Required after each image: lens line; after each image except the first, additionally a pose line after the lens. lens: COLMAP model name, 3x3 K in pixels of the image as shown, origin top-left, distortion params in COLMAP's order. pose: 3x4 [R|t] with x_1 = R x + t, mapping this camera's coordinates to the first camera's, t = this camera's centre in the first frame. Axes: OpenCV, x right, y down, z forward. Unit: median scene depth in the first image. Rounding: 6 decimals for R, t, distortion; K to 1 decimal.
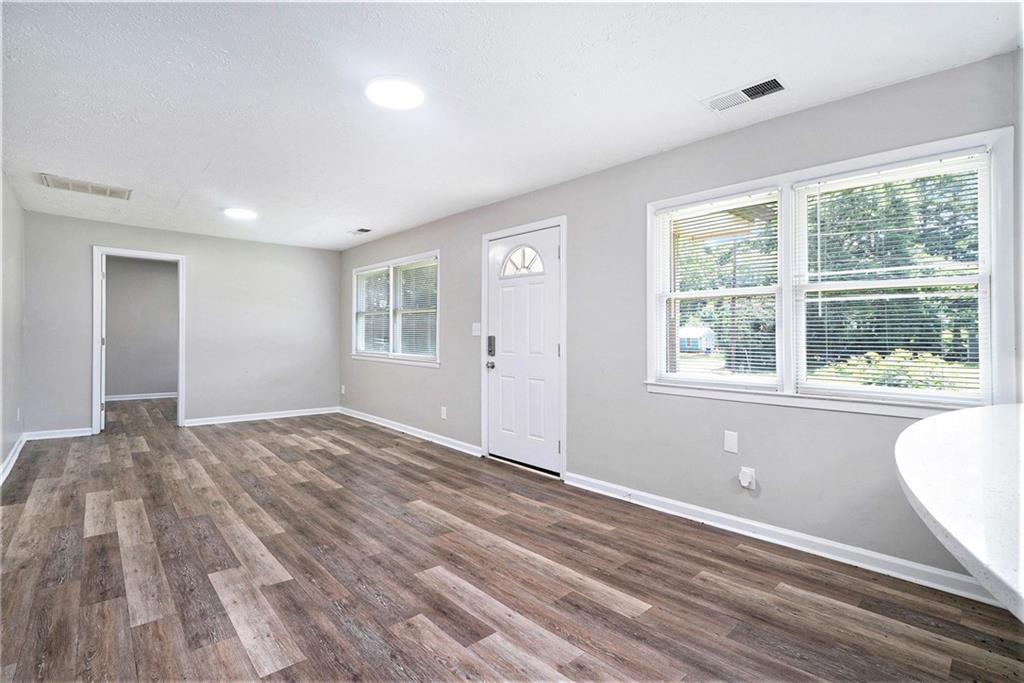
lens RADIAL K [[483.5, 0, 490.0], [0, 483.5, 342.2], [0, 0, 1]] dist [-0.019279, 0.002009]
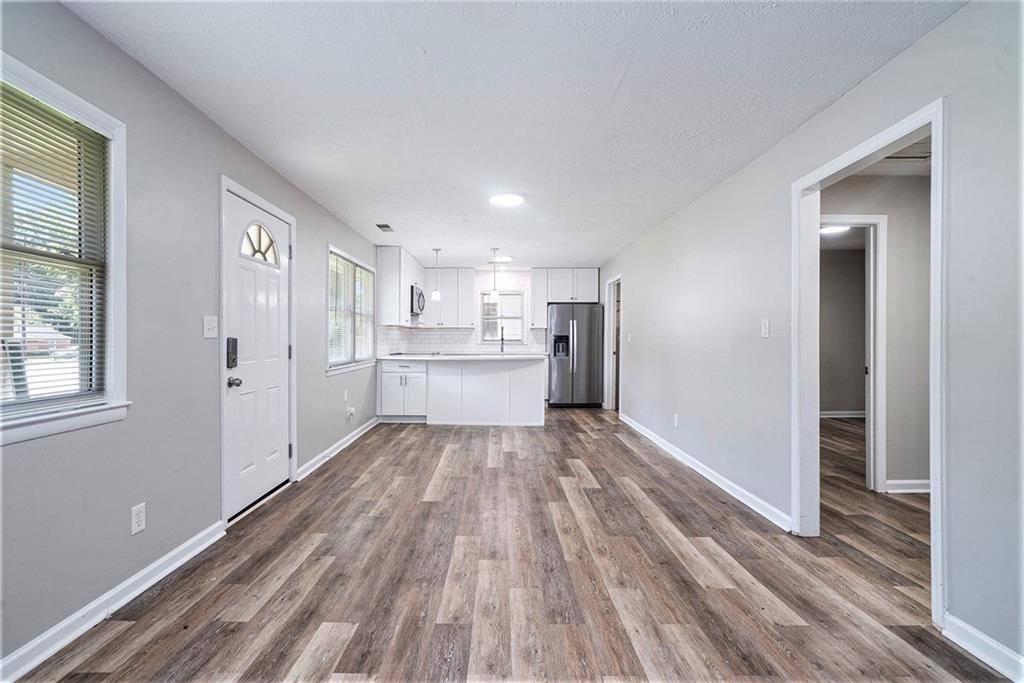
lens RADIAL K [[483.5, 0, 510.5], [0, 483.5, 339.3], [0, 0, 1]] dist [-0.019279, 0.002009]
pose [[-0.786966, -0.016963, 0.616763, -0.970802], [-0.014915, 0.999853, 0.008468, -0.031402], [-0.616816, -0.002535, -0.787103, 1.784905]]
